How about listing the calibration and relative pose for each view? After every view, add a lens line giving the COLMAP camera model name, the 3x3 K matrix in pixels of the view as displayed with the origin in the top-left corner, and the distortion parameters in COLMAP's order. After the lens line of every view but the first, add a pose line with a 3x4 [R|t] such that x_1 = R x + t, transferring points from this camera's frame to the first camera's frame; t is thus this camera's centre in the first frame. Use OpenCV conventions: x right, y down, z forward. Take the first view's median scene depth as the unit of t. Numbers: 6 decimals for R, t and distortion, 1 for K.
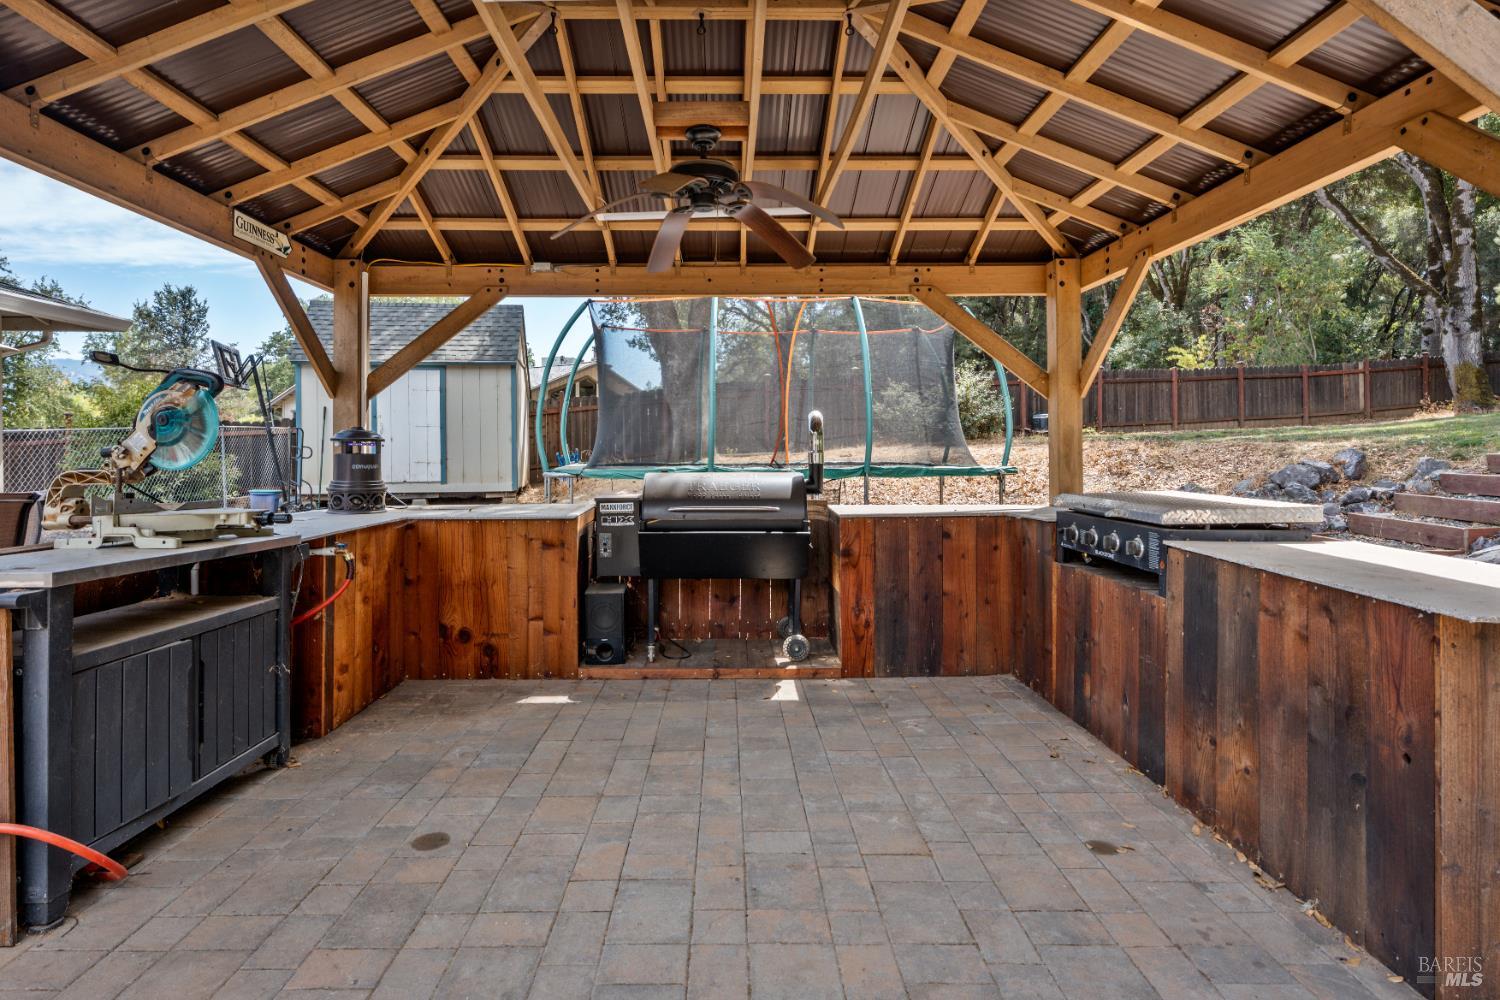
lens RADIAL K [[768.8, 0, 746.6], [0, 768.8, 439.8], [0, 0, 1]] dist [-0.001188, -0.000509]
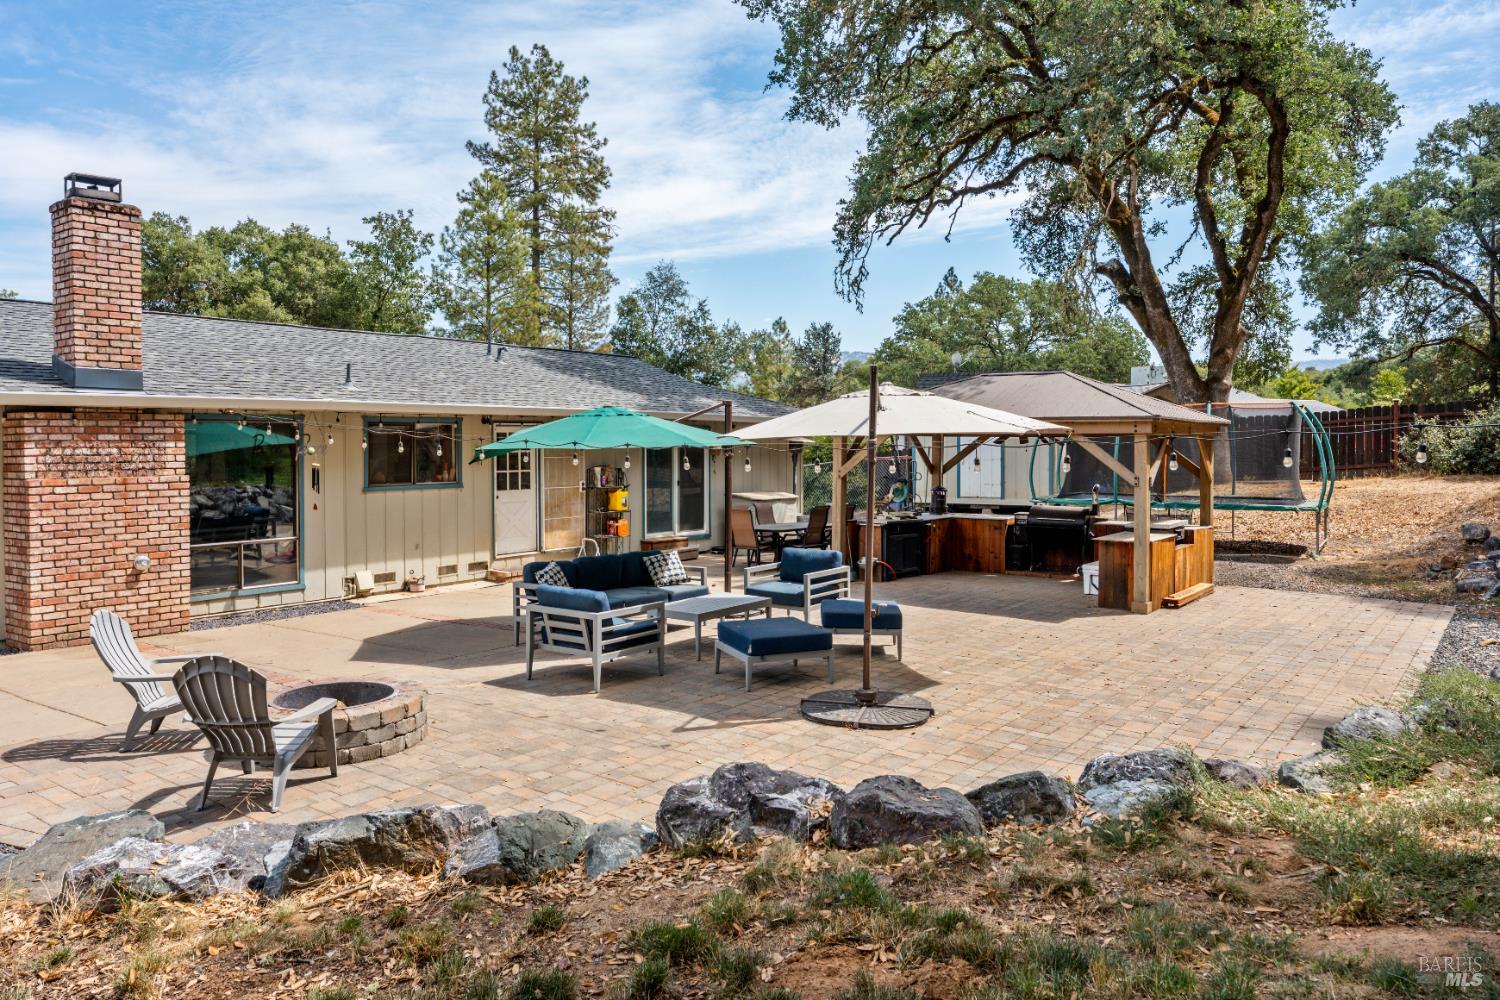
lens RADIAL K [[1088.0, 0, 750.0], [0, 1088.0, 500.0], [0, 0, 1]] dist [-0.000307, -0.000013]
pose [[0.786758, 0.033137, -0.616371, 0.486427], [0.008832, 0.997851, 0.064919, -0.077131], [0.617198, -0.056520, 0.784775, -0.883994]]
